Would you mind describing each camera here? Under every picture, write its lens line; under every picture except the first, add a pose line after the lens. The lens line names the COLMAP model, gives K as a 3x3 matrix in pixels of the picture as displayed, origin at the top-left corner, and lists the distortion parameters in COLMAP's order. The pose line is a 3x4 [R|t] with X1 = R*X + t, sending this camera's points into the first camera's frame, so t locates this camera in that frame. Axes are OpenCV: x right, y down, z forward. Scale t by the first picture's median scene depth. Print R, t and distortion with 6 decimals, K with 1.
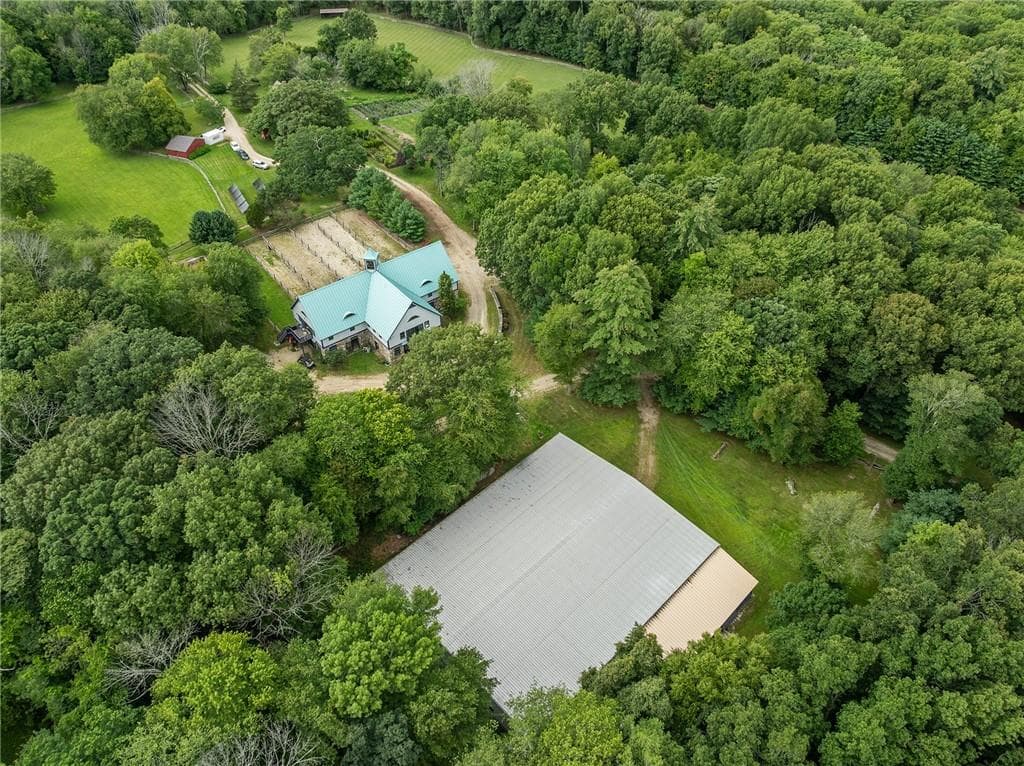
lens RADIAL K [[710.3, 0, 513.3], [0, 710.3, 381.8], [0, 0, 1]] dist [-0.040995, 0.011991]
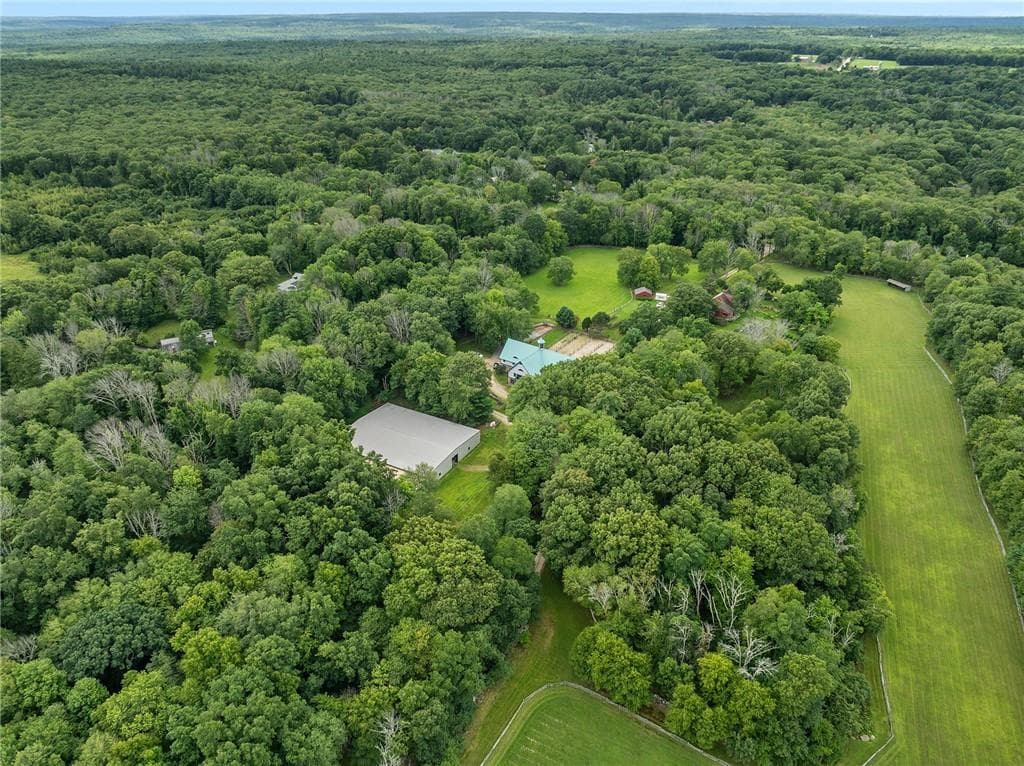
lens RADIAL K [[710.3, 0, 514.0], [0, 710.3, 381.4], [0, 0, 1]] dist [-0.040995, 0.011991]
pose [[0.293897, 0.445691, -0.845567, 1.131693], [-0.655224, 0.738021, 0.161266, -0.272400], [0.695921, 0.506640, 0.508929, -0.015376]]
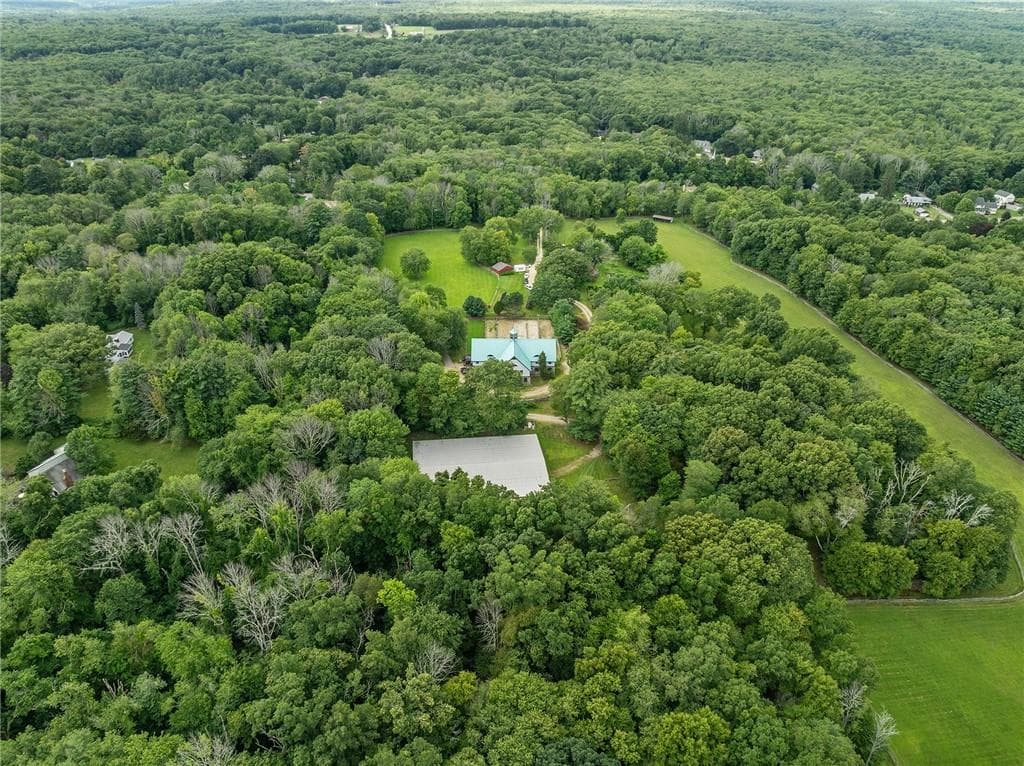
lens RADIAL K [[710.3, 0, 514.7], [0, 710.3, 385.4], [0, 0, 1]] dist [-0.040995, 0.011991]
pose [[0.792360, 0.307354, -0.526971, 0.646254], [-0.422412, 0.899652, -0.110425, 0.123476], [0.440152, 0.310095, 0.842679, -0.439239]]
